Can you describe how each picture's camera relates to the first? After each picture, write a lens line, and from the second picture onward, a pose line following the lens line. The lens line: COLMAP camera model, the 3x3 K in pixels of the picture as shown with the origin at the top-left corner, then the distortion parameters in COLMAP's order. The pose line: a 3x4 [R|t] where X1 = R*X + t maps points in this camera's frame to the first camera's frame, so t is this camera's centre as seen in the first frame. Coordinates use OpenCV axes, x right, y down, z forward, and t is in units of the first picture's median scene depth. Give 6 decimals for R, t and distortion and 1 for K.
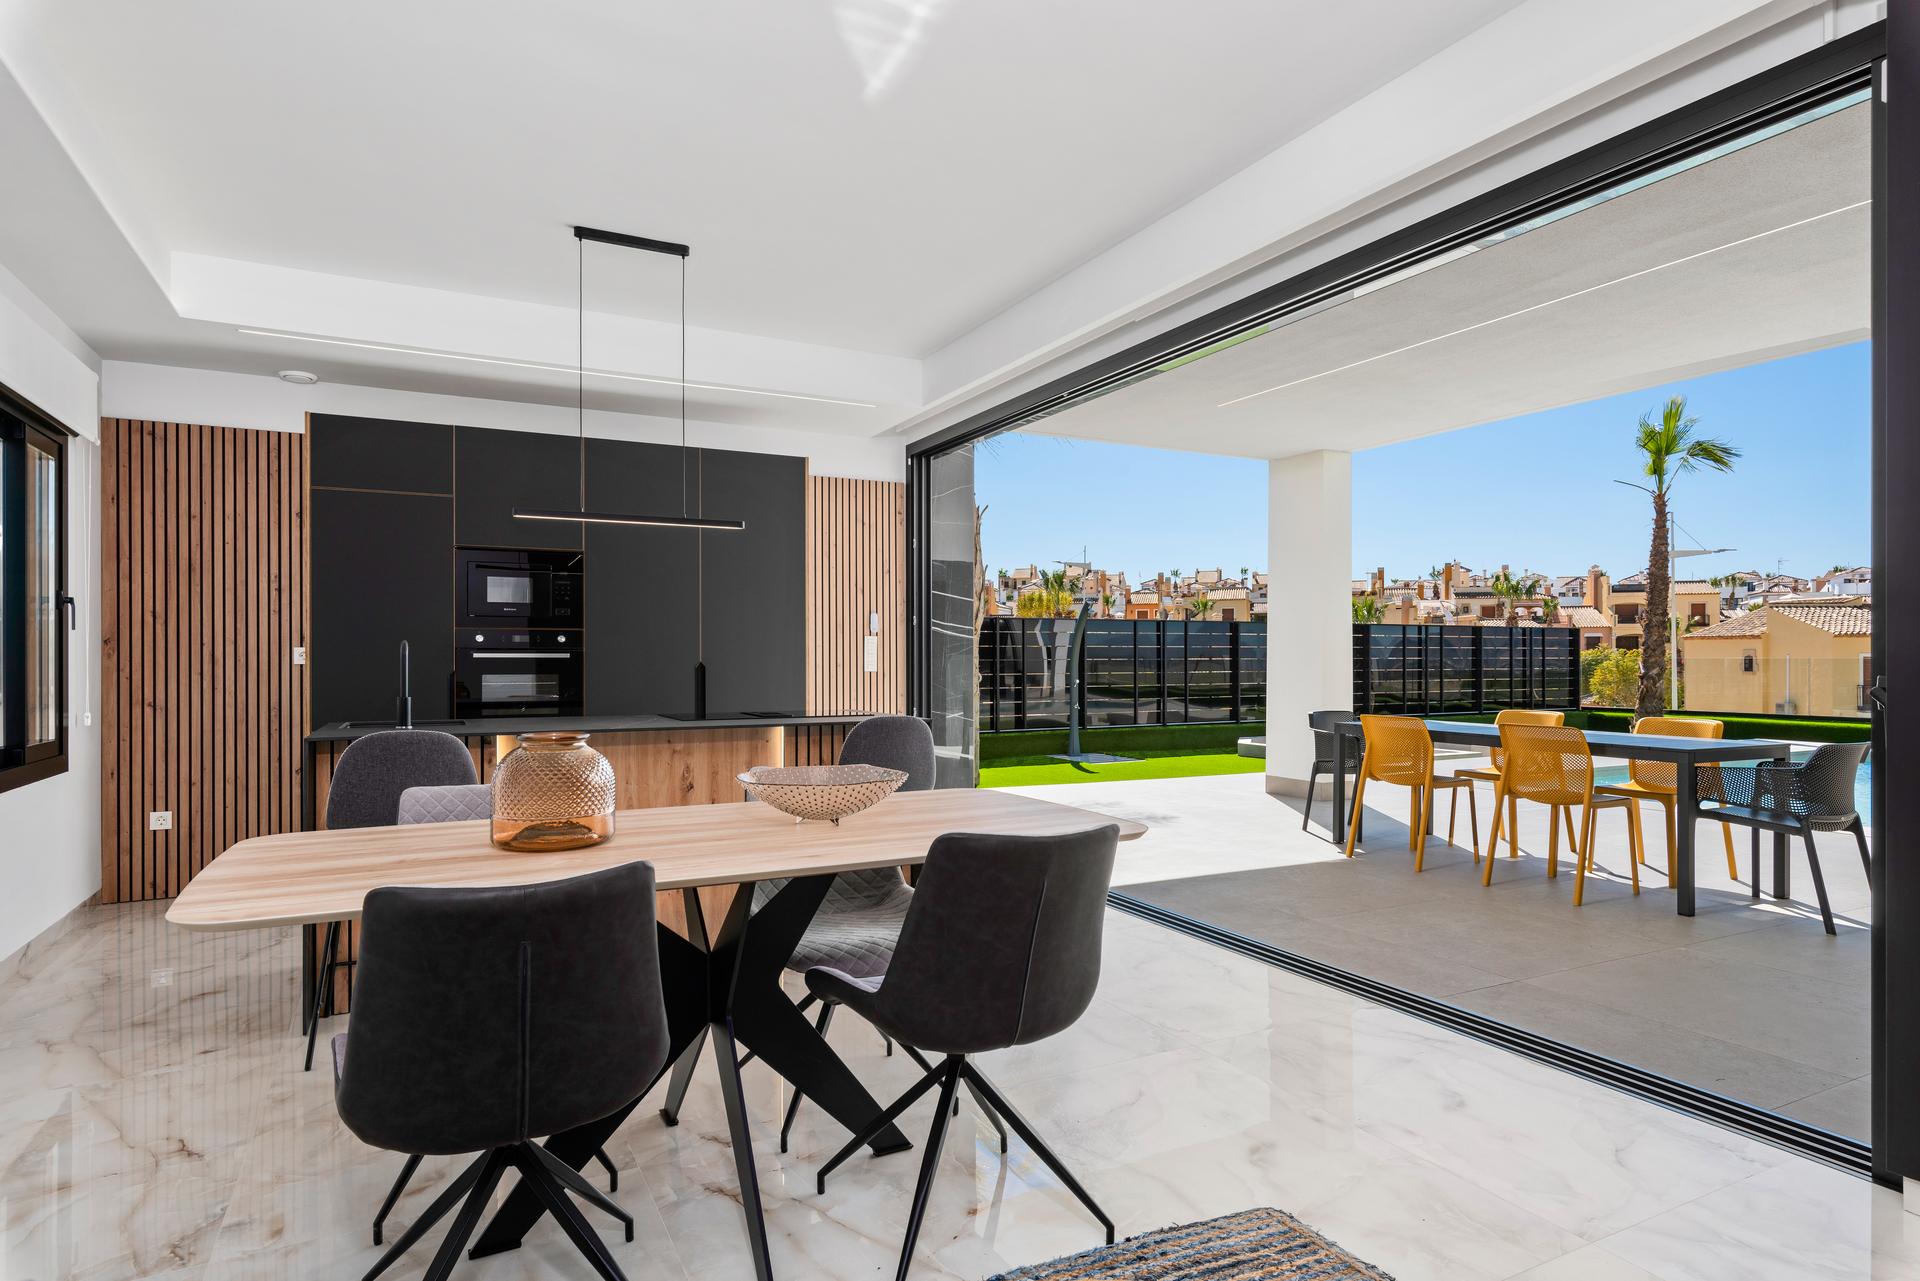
lens RADIAL K [[1069.7, 0, 956.7], [0, 1069.7, 658.4], [0, 0, 1]] dist [0.002640, -0.000359]
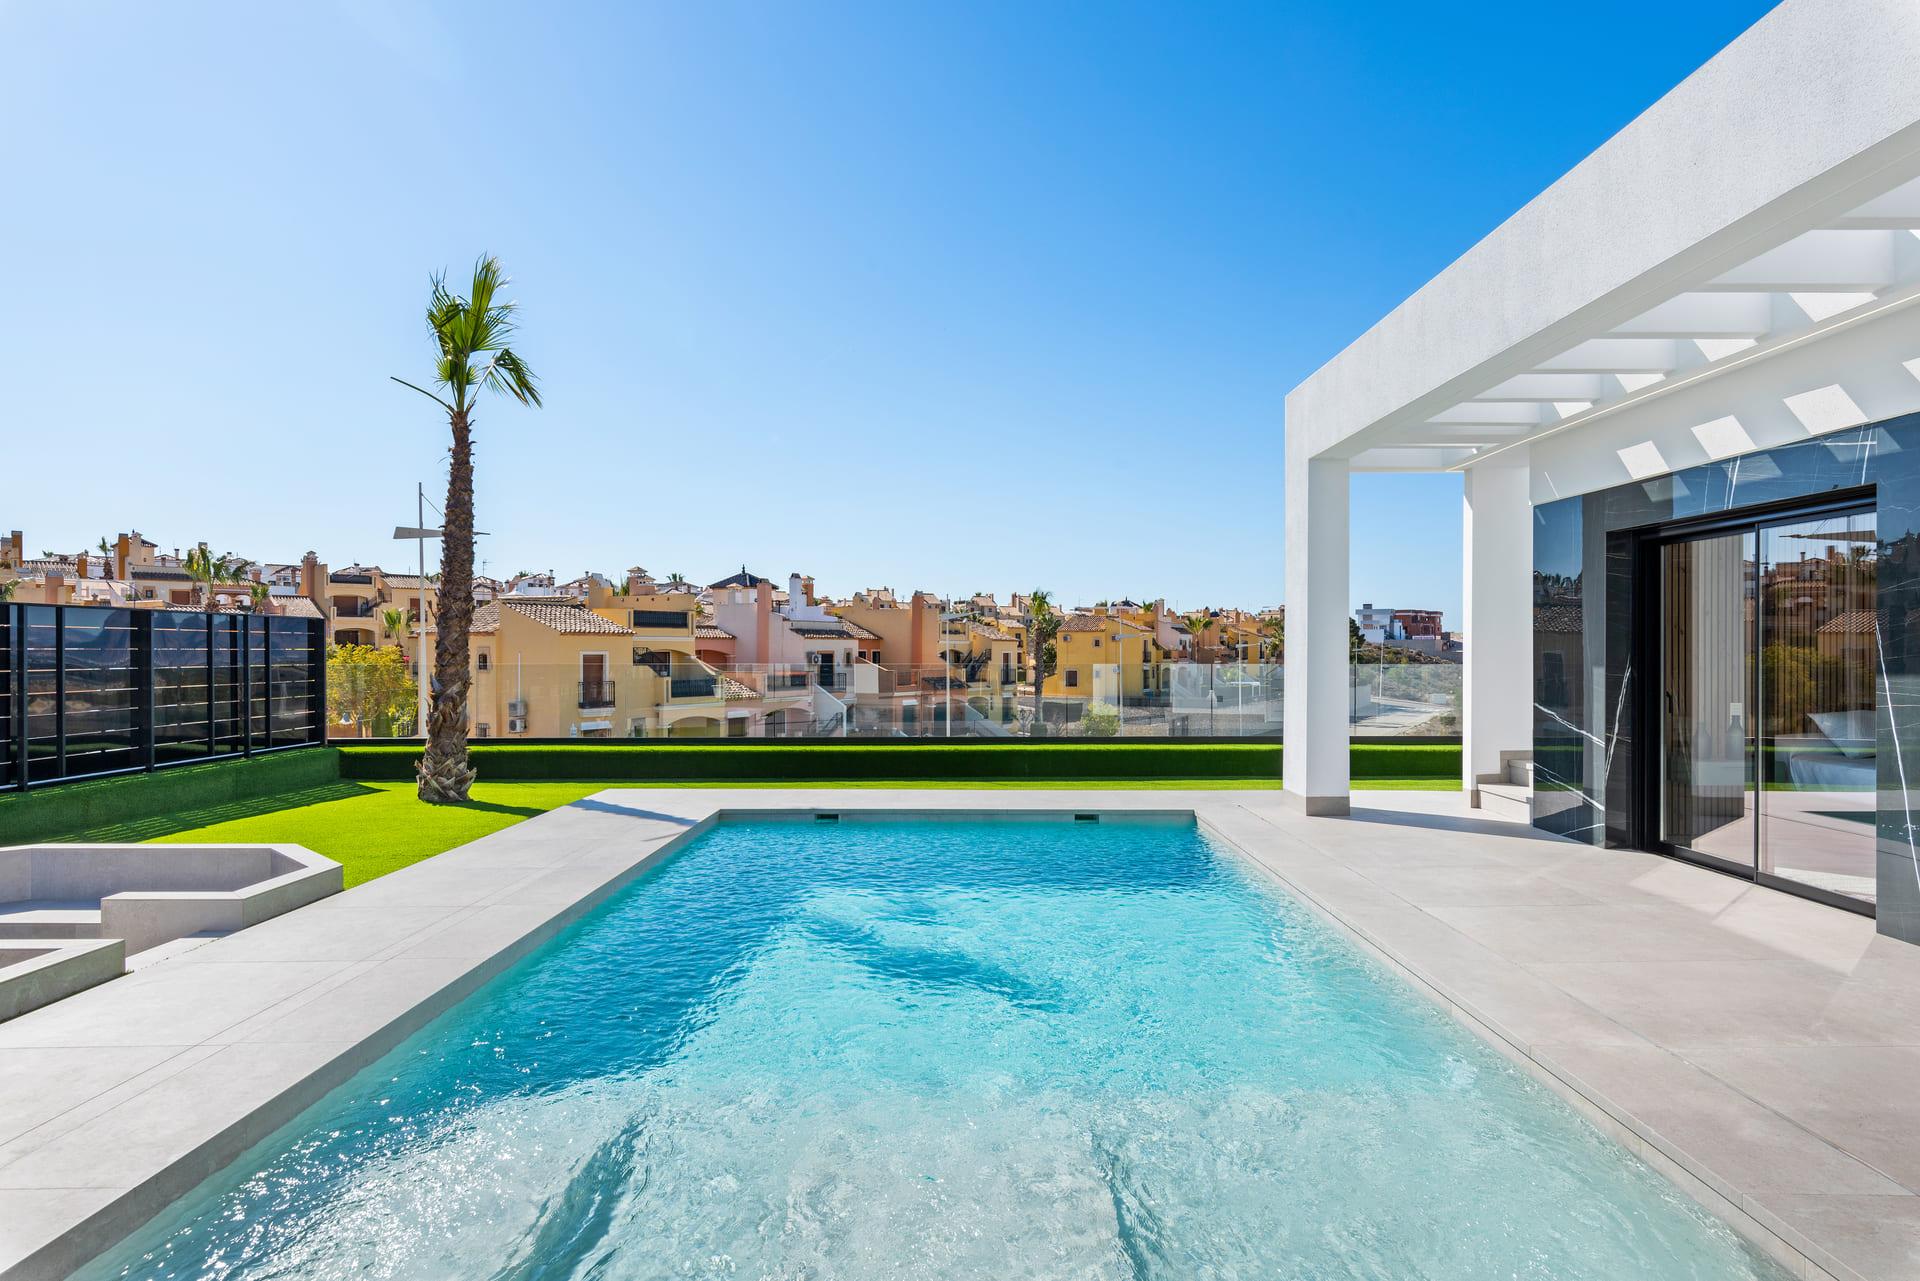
lens RADIAL K [[1069.7, 0, 964.9], [0, 1069.7, 653.8], [0, 0, 1]] dist [0.002640, -0.000359]
pose [[0.461630, -0.003798, 0.887064, 0.048658], [0.002279, 0.999993, 0.003096, -0.002033], [-0.887070, 0.000593, 0.461635, 0.093577]]
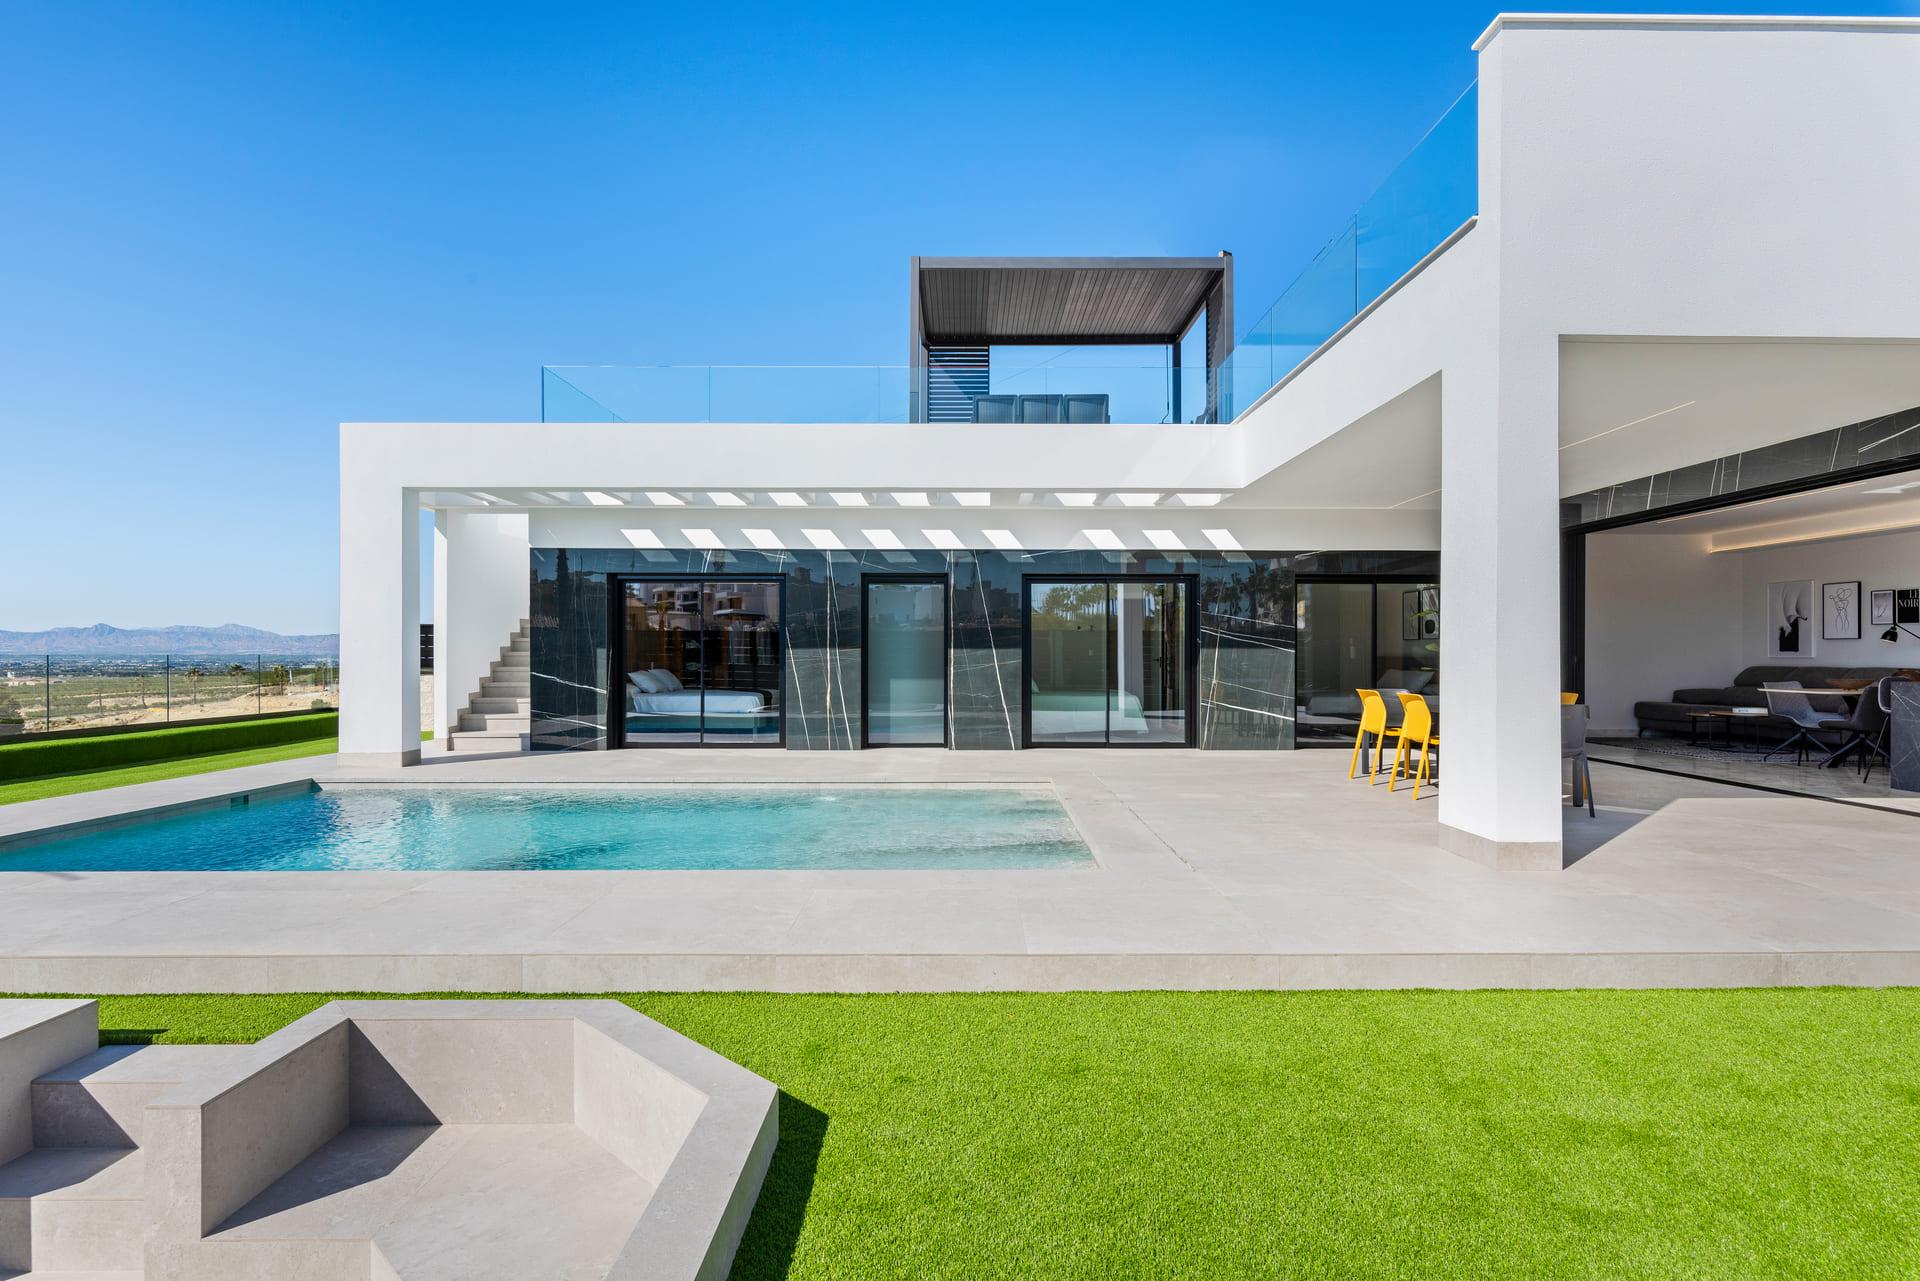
lens RADIAL K [[774.5, 0, 962.1], [0, 774.5, 649.1], [0, 0, 1]] dist [0.011021, 0.000019]
pose [[-0.883998, 0.004292, 0.467471, 0.052747], [-0.001222, 0.999933, -0.011491, 0.001454], [-0.467489, -0.010729, -0.883934, 0.179541]]
